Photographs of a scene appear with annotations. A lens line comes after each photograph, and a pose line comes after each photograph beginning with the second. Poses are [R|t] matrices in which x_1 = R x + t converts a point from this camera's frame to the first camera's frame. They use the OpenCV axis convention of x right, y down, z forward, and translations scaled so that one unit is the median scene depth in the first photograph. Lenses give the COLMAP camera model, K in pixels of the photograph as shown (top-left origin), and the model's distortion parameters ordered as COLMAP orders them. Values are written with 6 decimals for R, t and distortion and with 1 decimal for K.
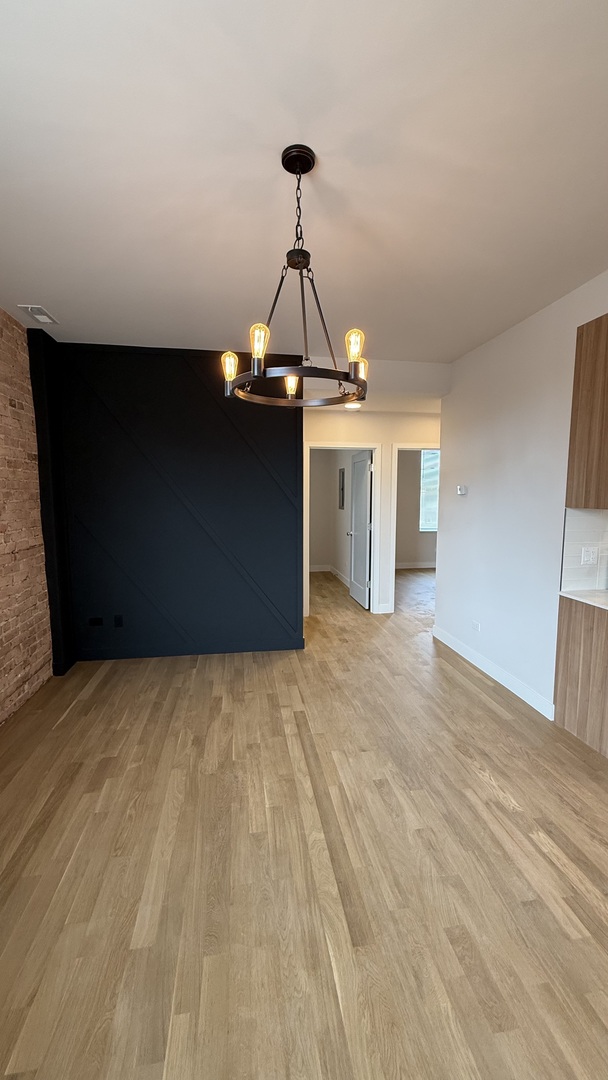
lens RADIAL K [[429.5, 0, 306.3], [0, 429.5, 538.2], [0, 0, 1]] dist [-0.000076, 0.000499]
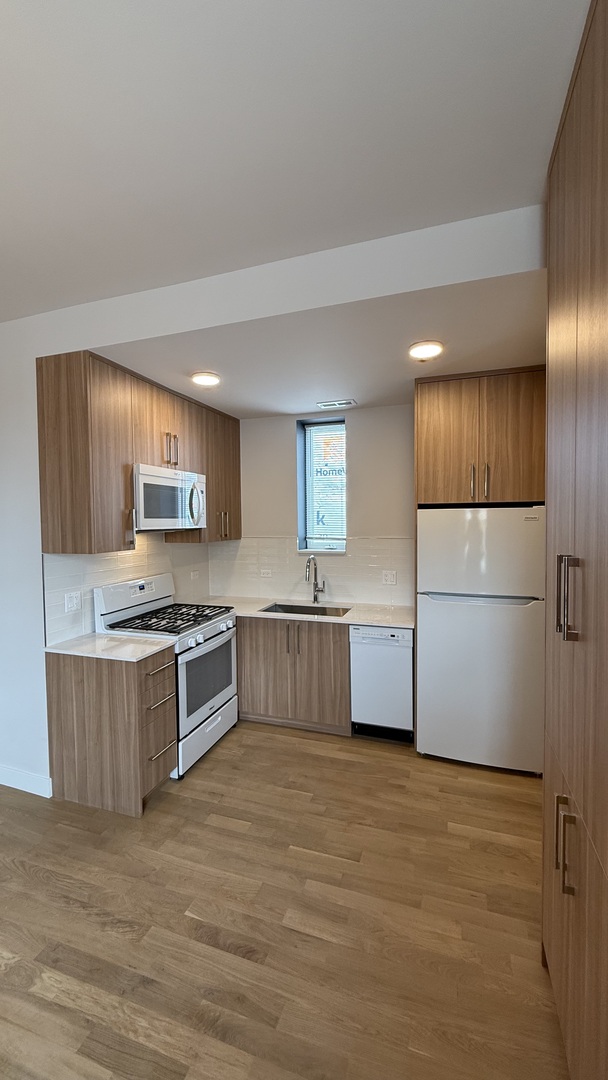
lens RADIAL K [[429.5, 0, 305.3], [0, 429.5, 535.0], [0, 0, 1]] dist [-0.000076, 0.000499]
pose [[0.473053, -0.035471, 0.880320, 0.089957], [0.103983, 0.994453, -0.015807, -0.044565], [-0.874876, 0.099016, 0.474118, 0.109054]]
